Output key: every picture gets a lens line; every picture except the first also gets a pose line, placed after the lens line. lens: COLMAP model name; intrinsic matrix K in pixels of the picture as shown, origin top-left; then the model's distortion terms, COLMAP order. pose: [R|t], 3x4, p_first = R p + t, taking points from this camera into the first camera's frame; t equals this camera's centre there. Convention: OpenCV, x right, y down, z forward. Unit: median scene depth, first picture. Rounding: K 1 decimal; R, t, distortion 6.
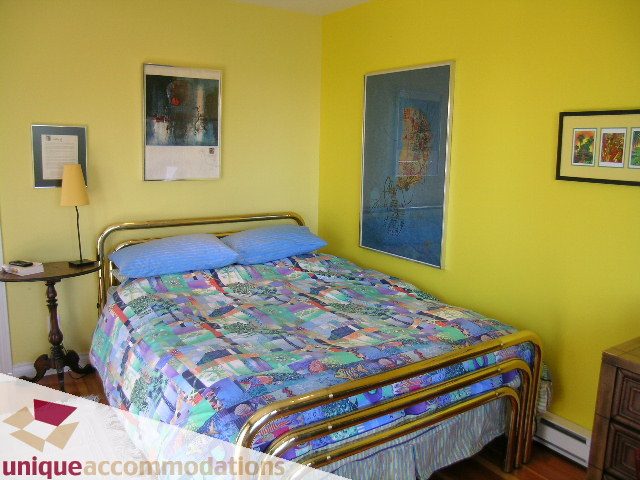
lens RADIAL K [[539.5, 0, 324.7], [0, 539.5, 235.4], [0, 0, 1]] dist [-0.120002, 0.079544]
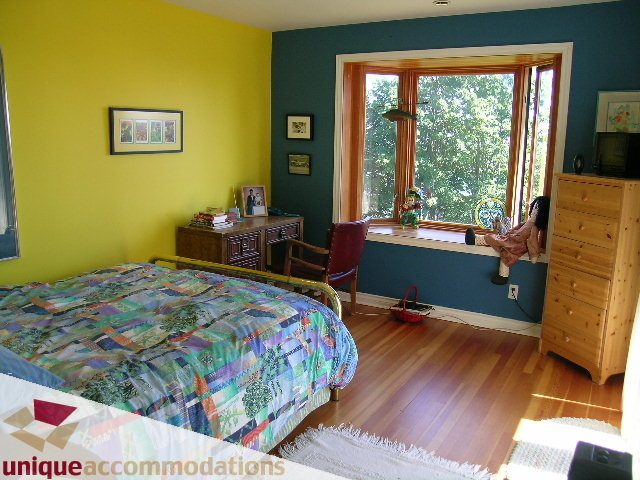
lens RADIAL K [[539.5, 0, 321.7], [0, 539.5, 242.5], [0, 0, 1]] dist [-0.120002, 0.079544]
pose [[-0.437878, -0.203703, 0.875653, -1.160908], [0.118308, 0.952466, 0.280734, -0.225508], [-0.891216, 0.226524, -0.392964, 1.171068]]
